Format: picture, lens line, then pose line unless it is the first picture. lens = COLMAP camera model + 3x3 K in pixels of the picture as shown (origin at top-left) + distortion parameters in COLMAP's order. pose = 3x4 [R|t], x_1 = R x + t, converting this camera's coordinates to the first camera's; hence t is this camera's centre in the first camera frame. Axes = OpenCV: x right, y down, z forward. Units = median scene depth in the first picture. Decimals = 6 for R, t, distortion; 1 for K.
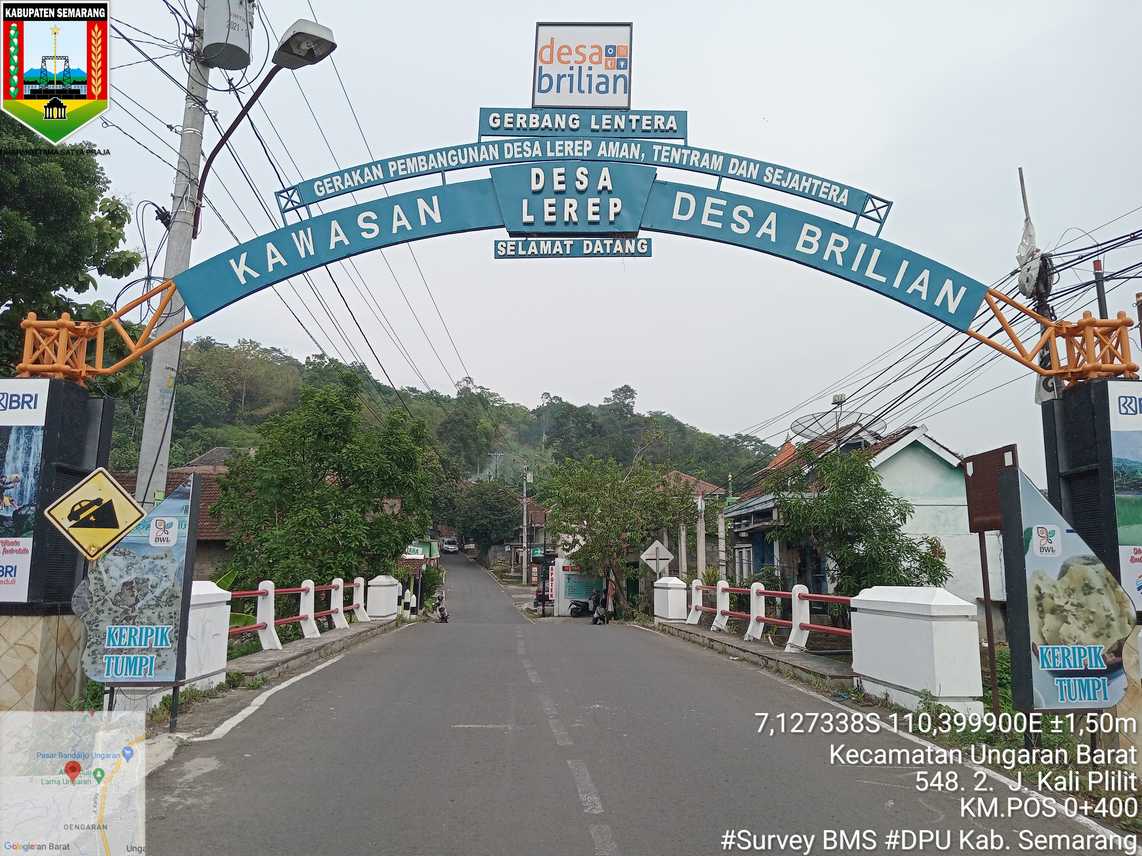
lens RADIAL K [[854.3, 0, 562.9], [0, 854.3, 431.9], [0, 0, 1]] dist [0.043310, -0.086414]
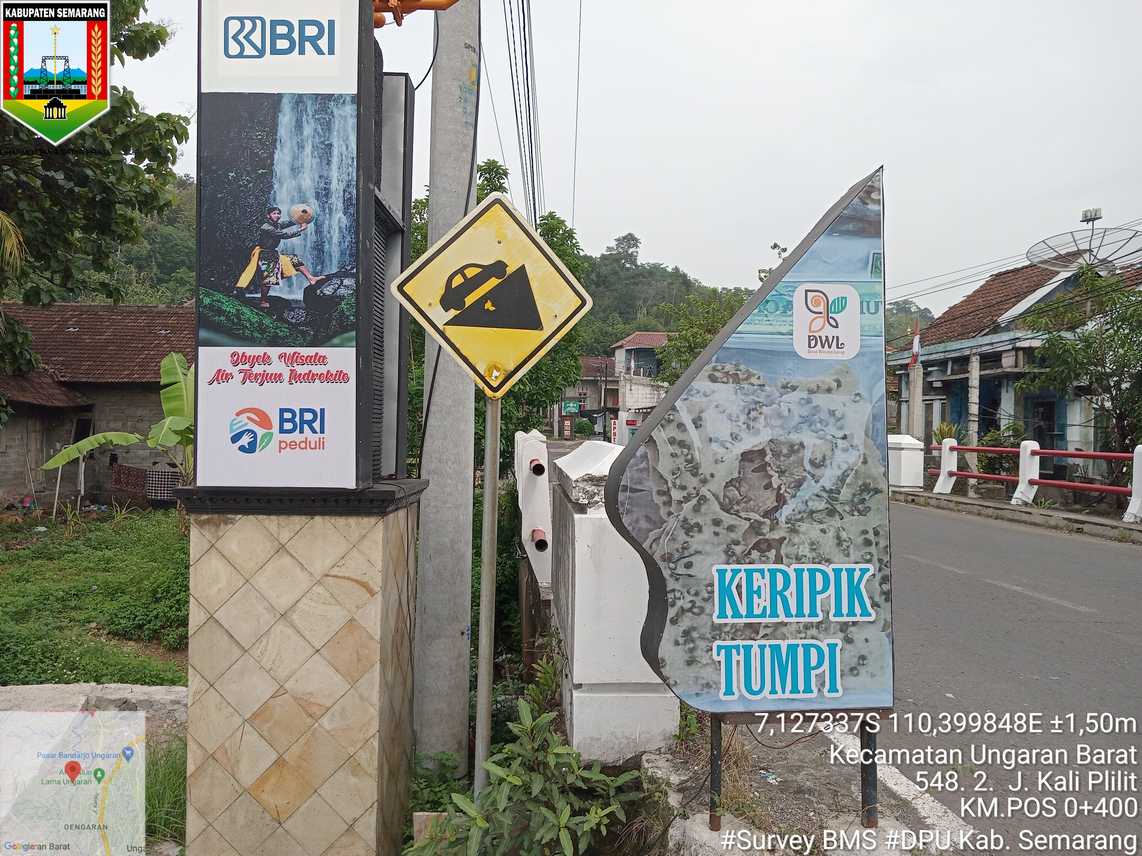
lens RADIAL K [[854.3, 0, 562.9], [0, 854.3, 431.9], [0, 0, 1]] dist [0.043310, -0.086414]
pose [[0.999728, 0.008757, 0.021615, -0.458788], [-0.012284, 0.985561, 0.168874, 0.079399], [-0.019824, -0.169093, 0.985401, 0.483745]]
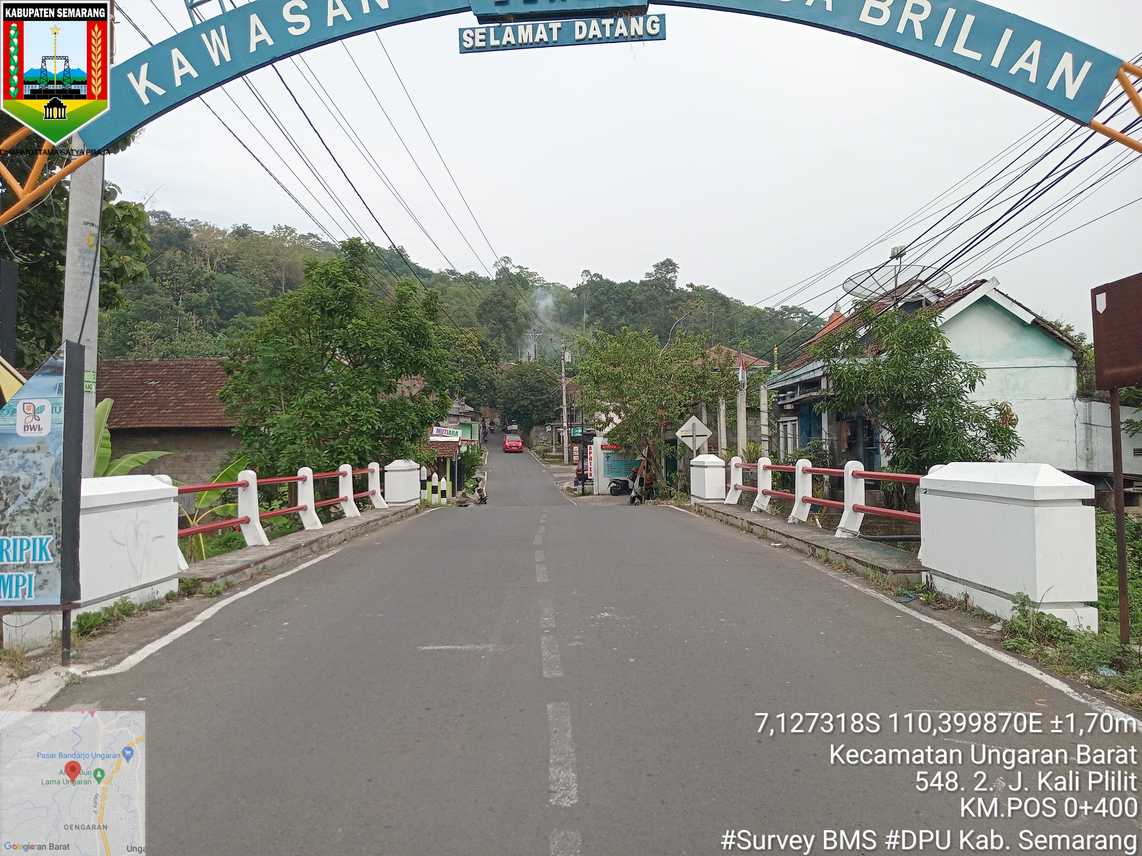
lens RADIAL K [[850.5, 0, 563.0], [0, 850.5, 432.8], [0, 0, 1]] dist [0.049043, -0.092048]
pose [[0.998251, -0.025634, -0.053264, 0.043814], [0.032894, 0.989570, 0.140244, 0.028559], [0.049113, -0.141751, 0.988683, 0.197957]]
